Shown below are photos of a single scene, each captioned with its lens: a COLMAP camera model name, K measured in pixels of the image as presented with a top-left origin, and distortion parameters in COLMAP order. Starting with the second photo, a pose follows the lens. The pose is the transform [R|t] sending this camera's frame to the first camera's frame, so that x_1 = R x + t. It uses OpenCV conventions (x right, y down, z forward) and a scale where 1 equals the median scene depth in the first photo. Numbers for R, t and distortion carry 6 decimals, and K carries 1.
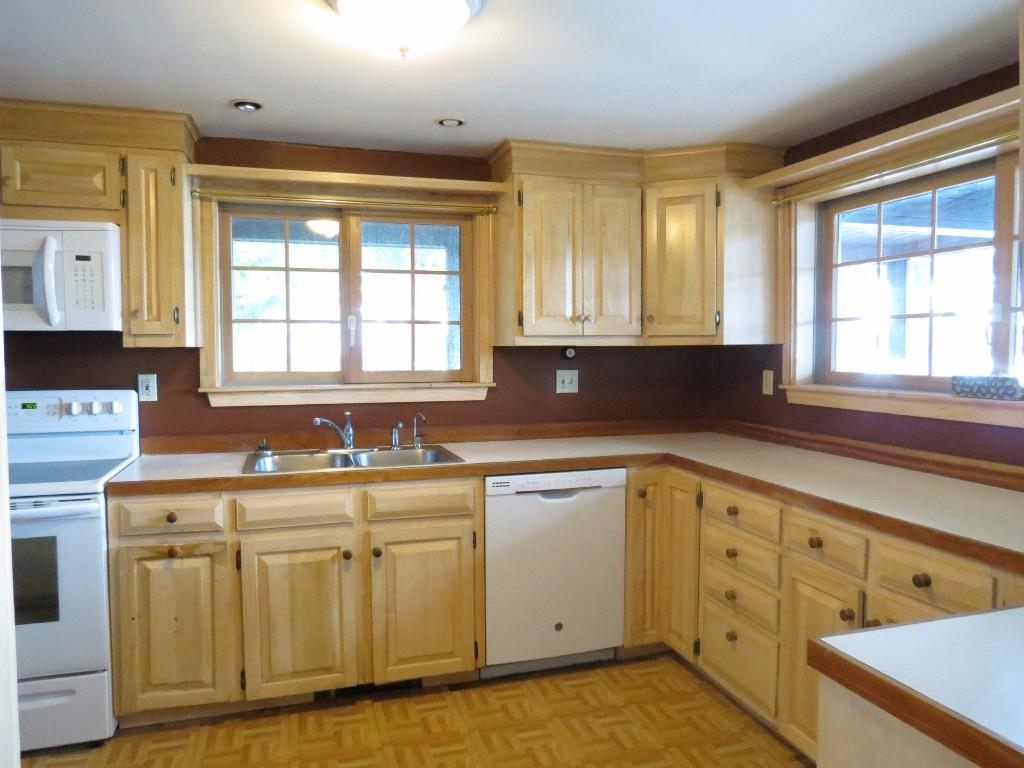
lens RADIAL K [[744.5, 0, 516.6], [0, 744.5, 379.2], [0, 0, 1]] dist [-0.004815, 0.005694]
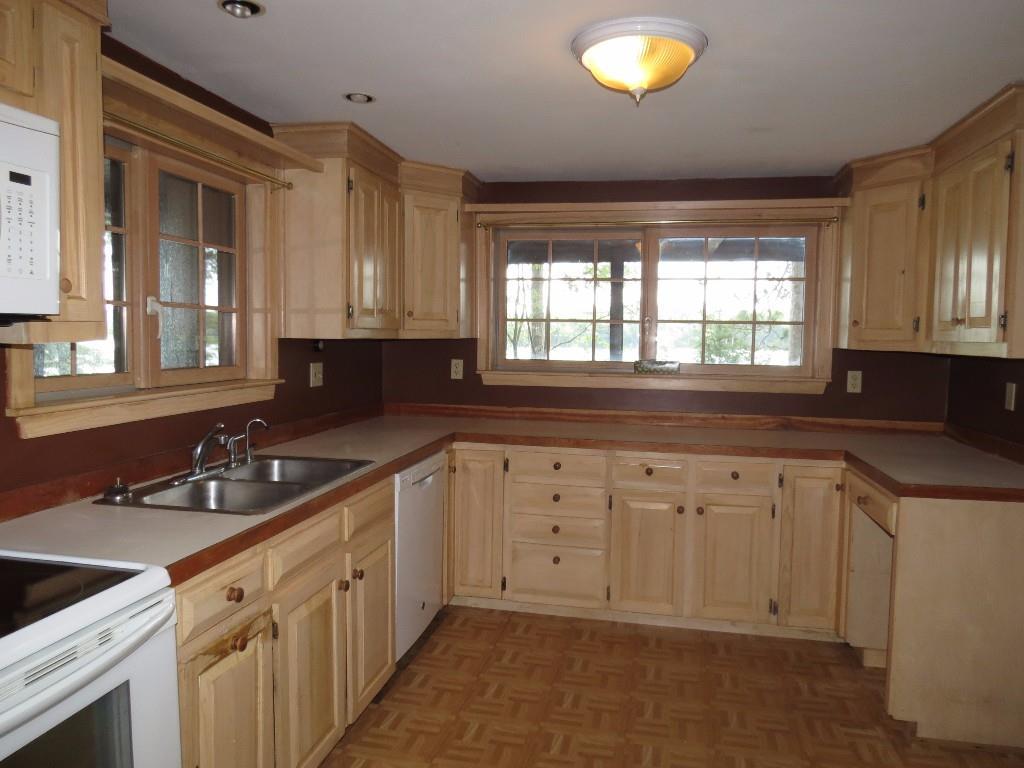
lens RADIAL K [[744.5, 0, 516.6], [0, 744.5, 379.2], [0, 0, 1]] dist [-0.004815, 0.005694]
pose [[0.472082, -0.044611, 0.880425, -0.799868], [0.023714, 0.999000, 0.037904, -0.026198], [-0.881236, 0.002985, 0.472667, 0.382555]]
